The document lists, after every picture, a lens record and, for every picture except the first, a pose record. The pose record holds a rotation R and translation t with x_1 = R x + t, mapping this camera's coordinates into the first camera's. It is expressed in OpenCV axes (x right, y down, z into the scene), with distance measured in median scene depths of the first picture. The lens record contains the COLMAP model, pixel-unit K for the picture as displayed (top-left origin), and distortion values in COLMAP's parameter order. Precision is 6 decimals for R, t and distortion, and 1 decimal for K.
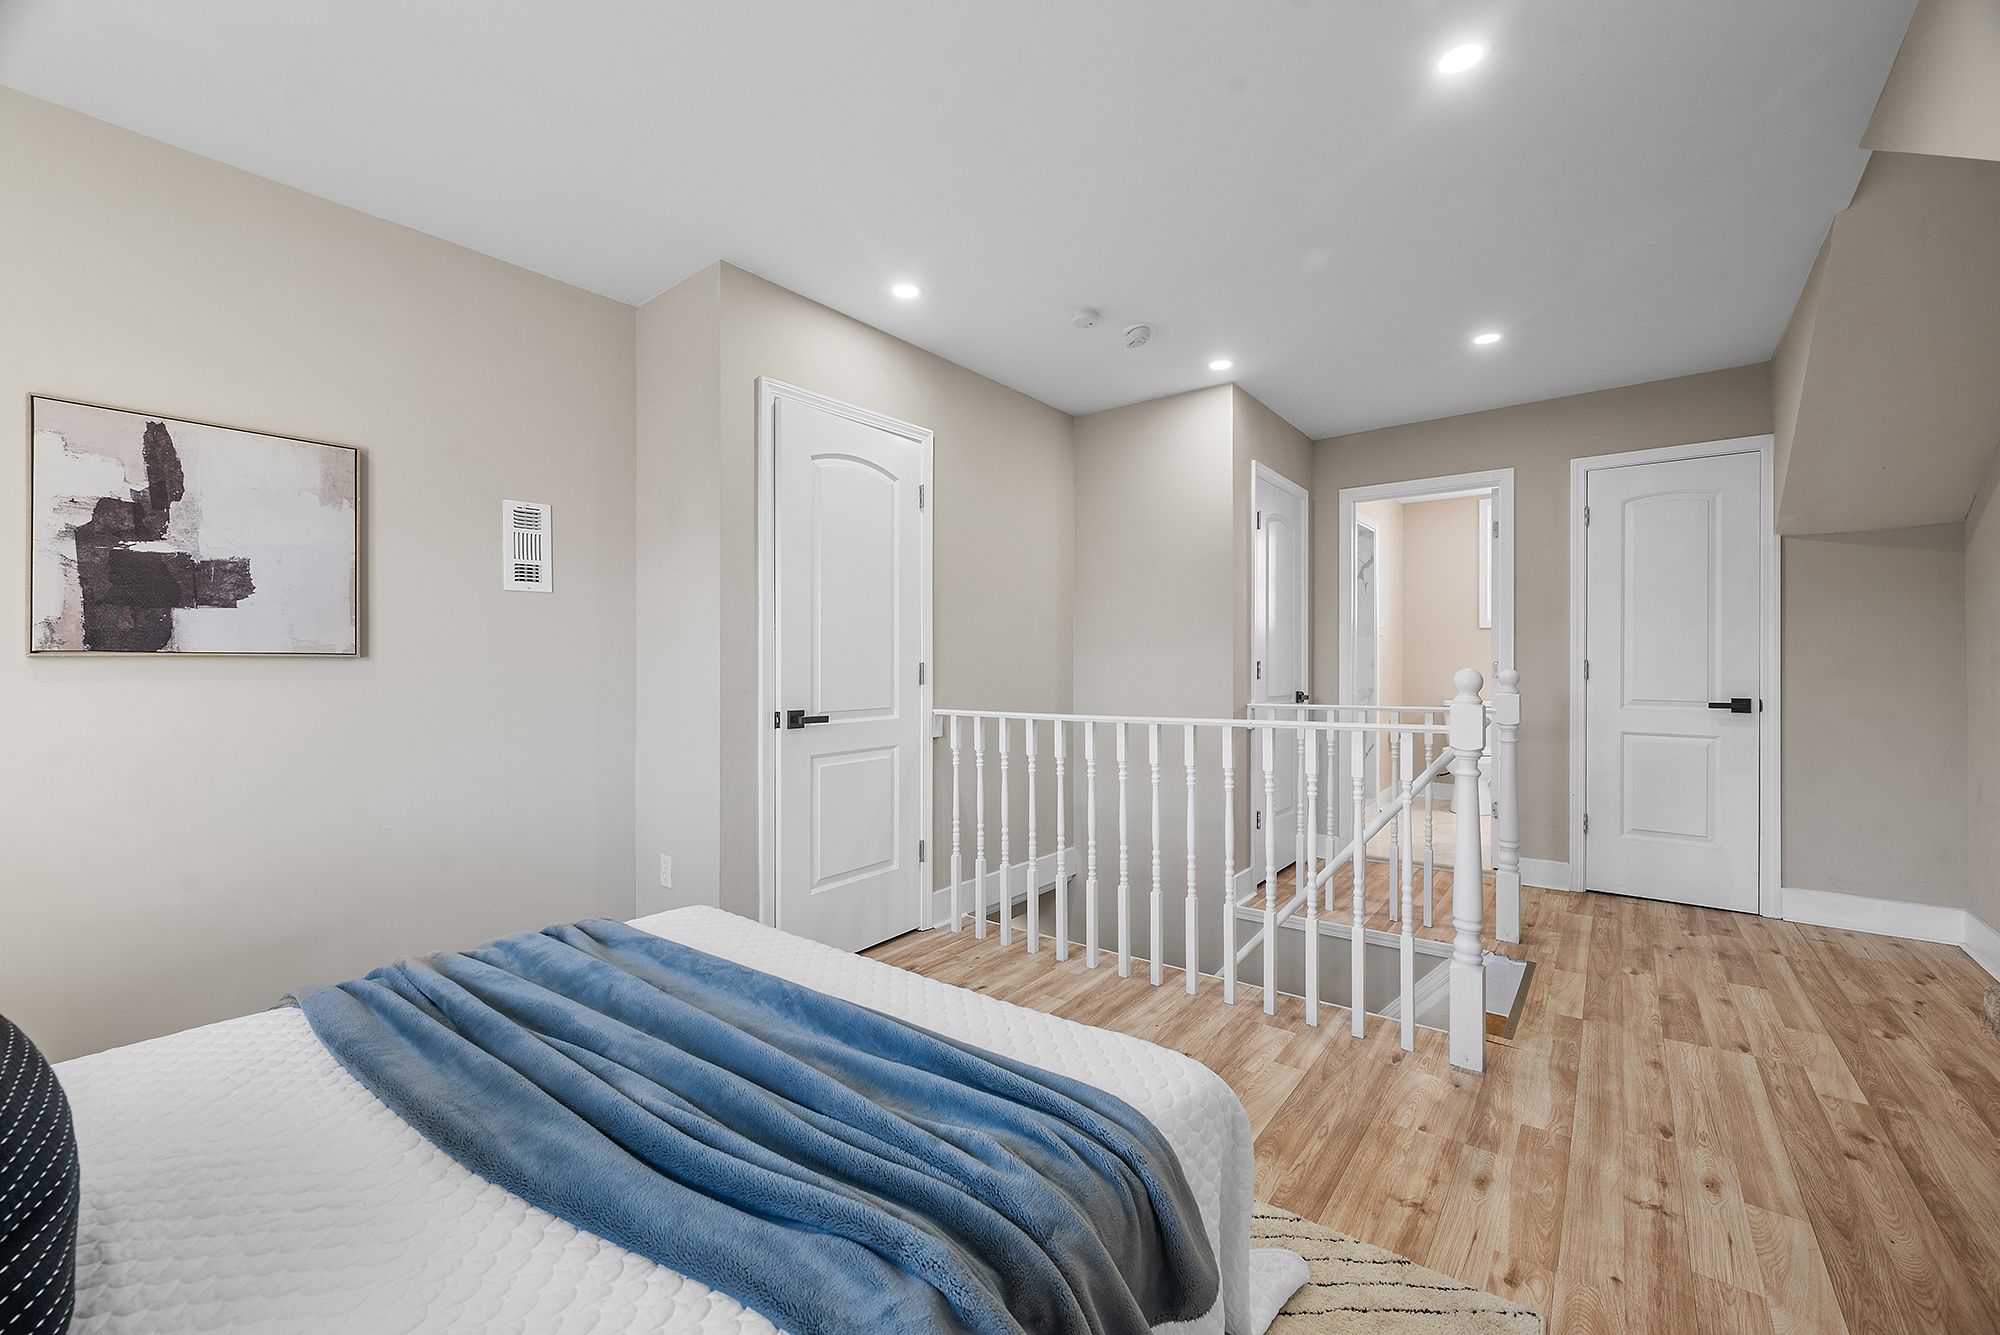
lens RADIAL K [[796.3, 0, 1000.0], [0, 796.3, 667.5], [0, 0, 1]] dist [-0.000208, -0.000102]
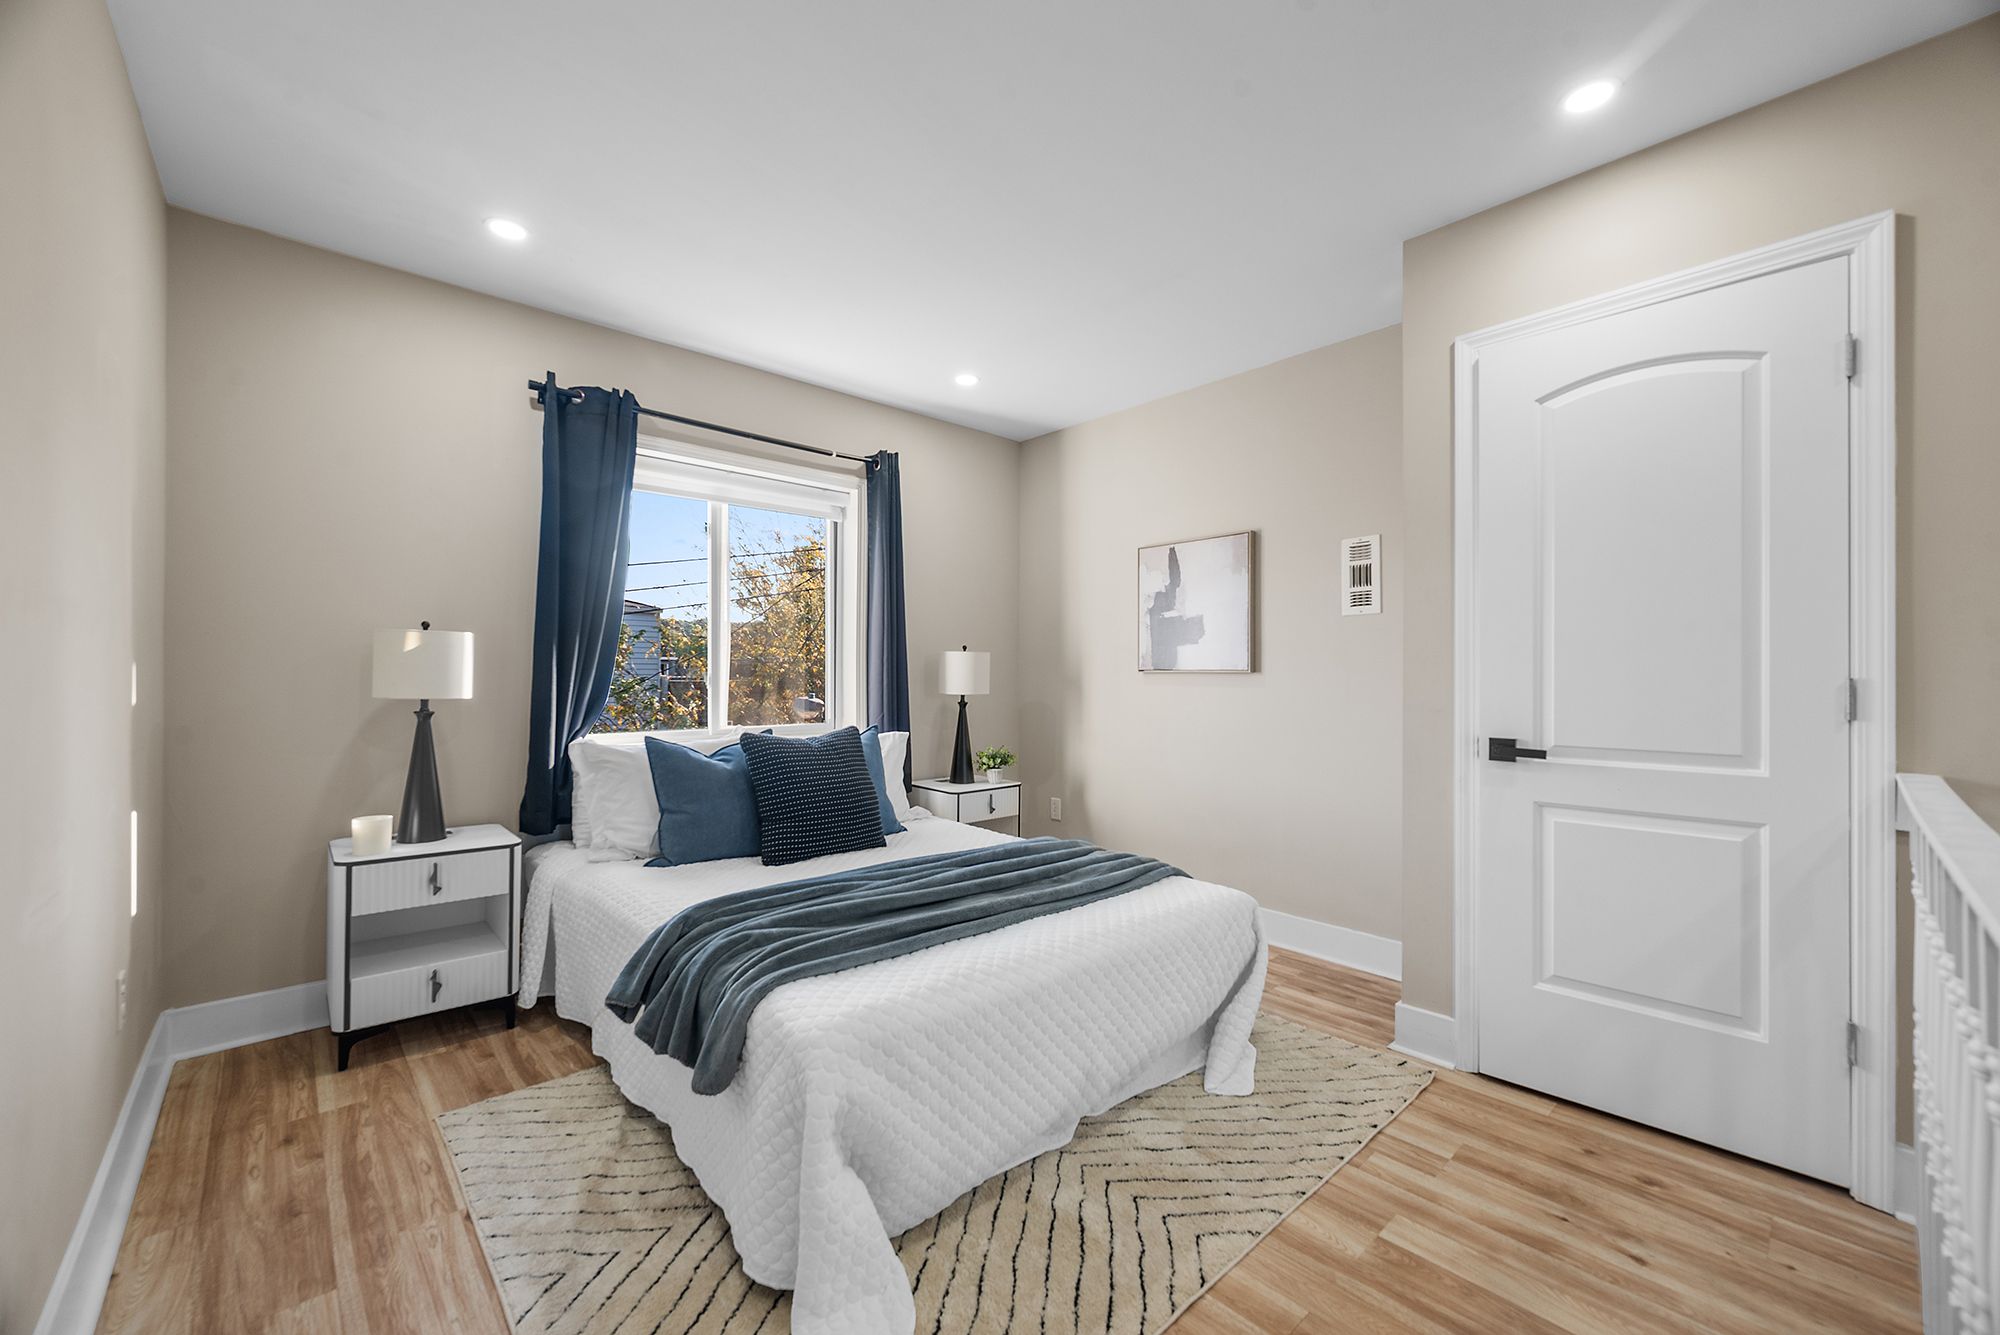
lens RADIAL K [[791.9, 0, 1004.3], [0, 791.9, 675.2], [0, 0, 1]] dist [0.000306, -0.000371]
pose [[-0.159250, 0.001261, -0.987237, 0.752485], [-0.007193, 0.999971, 0.002438, -0.008201], [0.987212, 0.007490, -0.159236, 0.816668]]
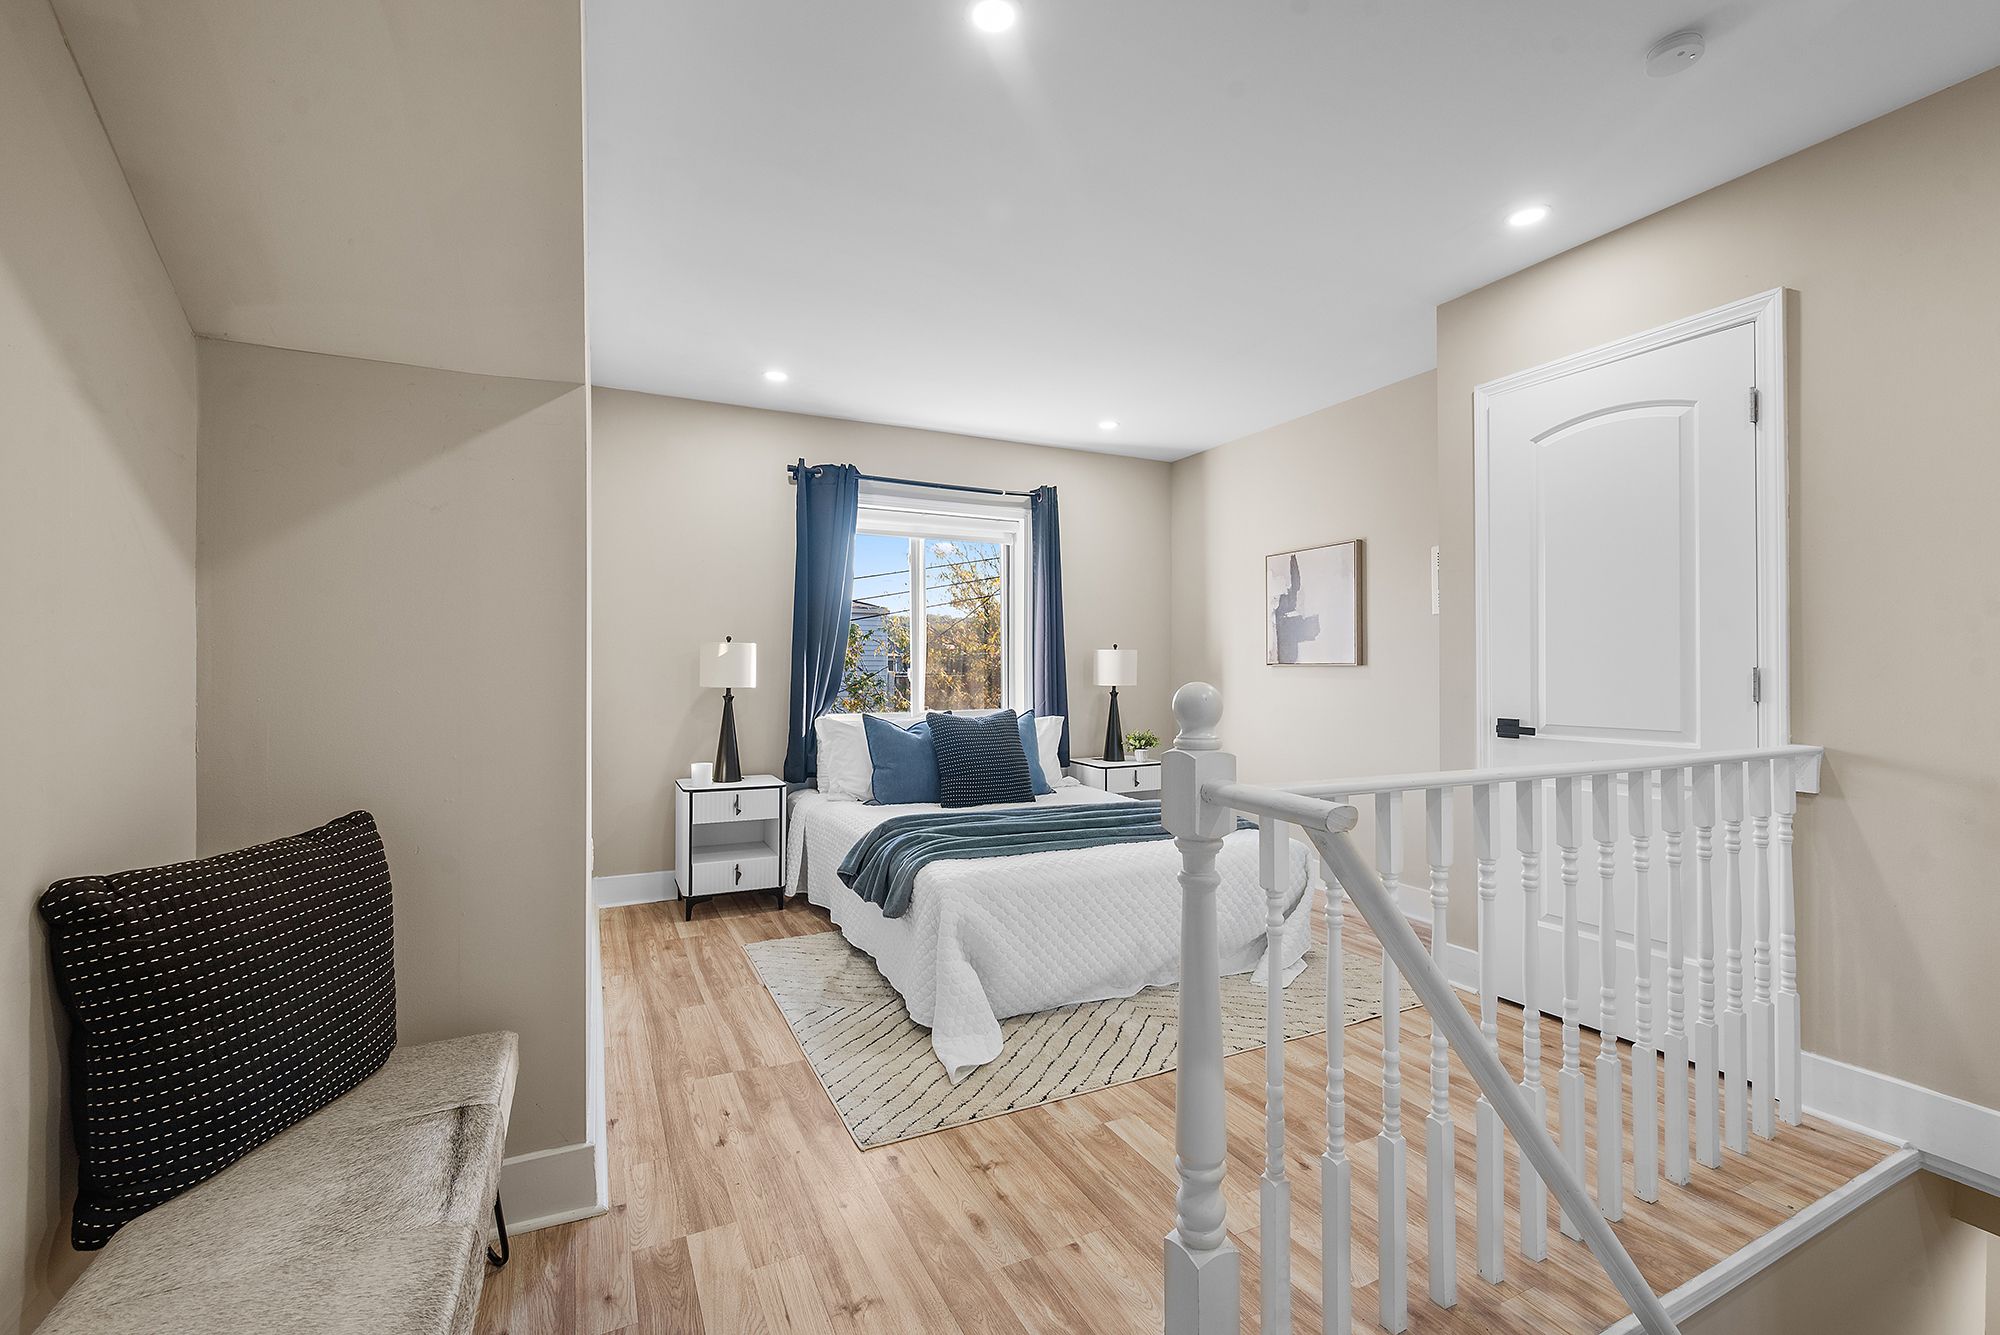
lens RADIAL K [[844.9, 0, 1000.0], [0, 844.9, 667.5], [0, 0, 1]] dist [0.010007, 0.000074]
pose [[-0.427073, 0.001280, -0.904216, 1.166337], [0.000586, 0.999999, 0.001139, -0.011073], [0.904217, -0.000043, -0.427073, 1.127075]]
